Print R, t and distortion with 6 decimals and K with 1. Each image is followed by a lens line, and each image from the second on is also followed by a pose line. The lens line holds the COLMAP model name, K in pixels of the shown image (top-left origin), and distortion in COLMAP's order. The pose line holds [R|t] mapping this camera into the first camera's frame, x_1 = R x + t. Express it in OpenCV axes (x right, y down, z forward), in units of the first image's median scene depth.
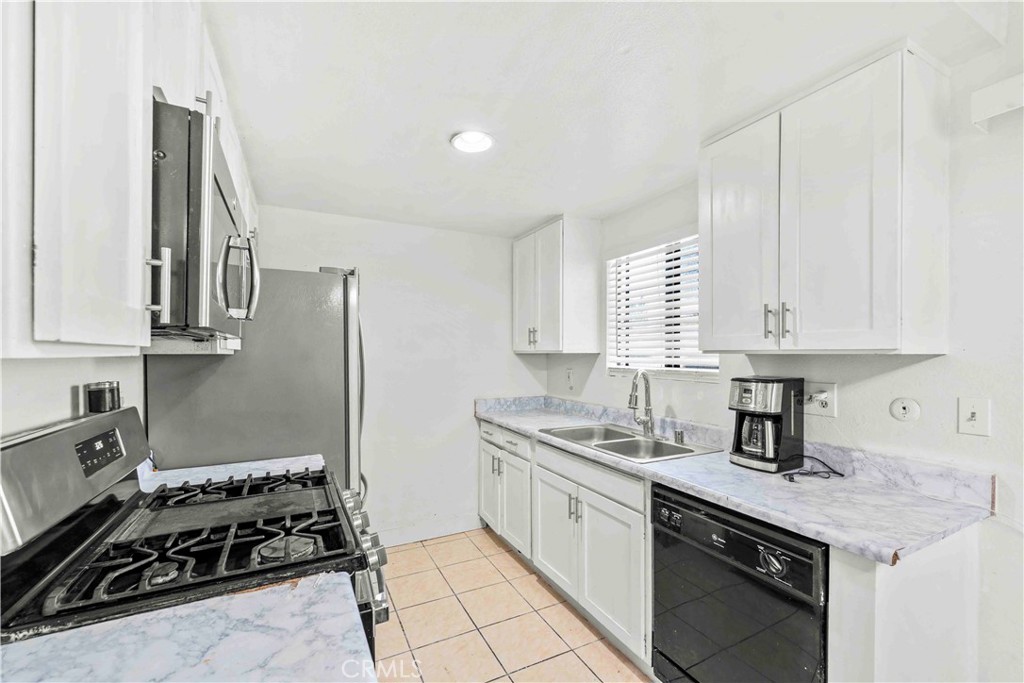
lens RADIAL K [[422.8, 0, 512.4], [0, 422.8, 350.5], [0, 0, 1]] dist [-0.000175, -0.000048]
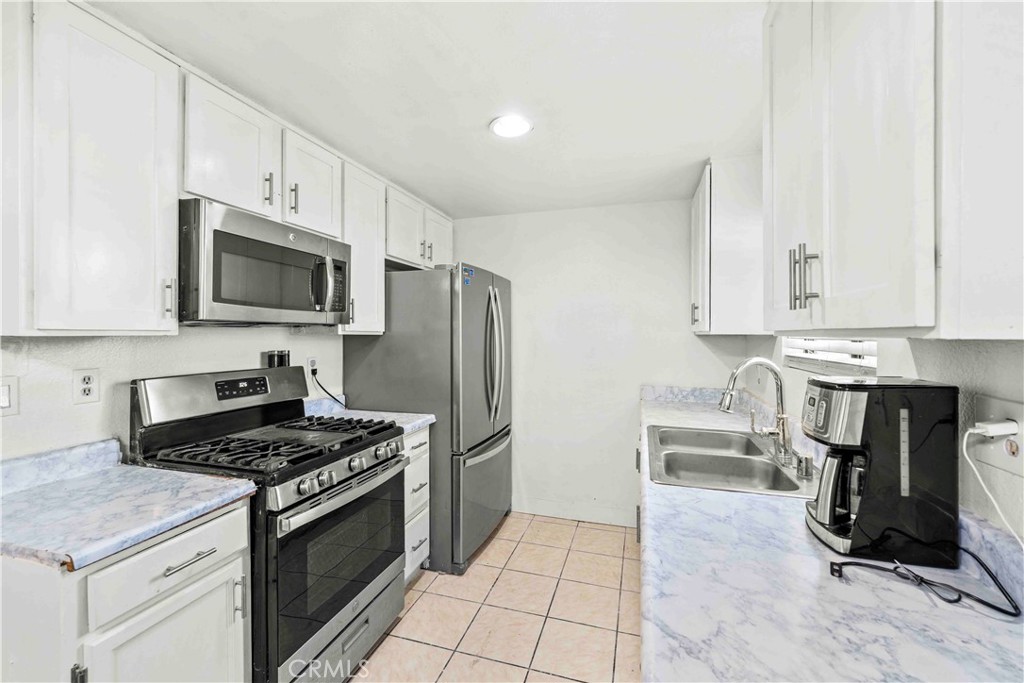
lens RADIAL K [[422.3, 0, 513.8], [0, 422.3, 329.2], [0, 0, 1]] dist [0.000328, -0.000036]
pose [[0.718704, -0.005779, -0.695292, 0.830512], [0.002038, 0.999979, -0.006205, 0.000224], [0.695313, 0.003043, 0.718701, 0.370088]]
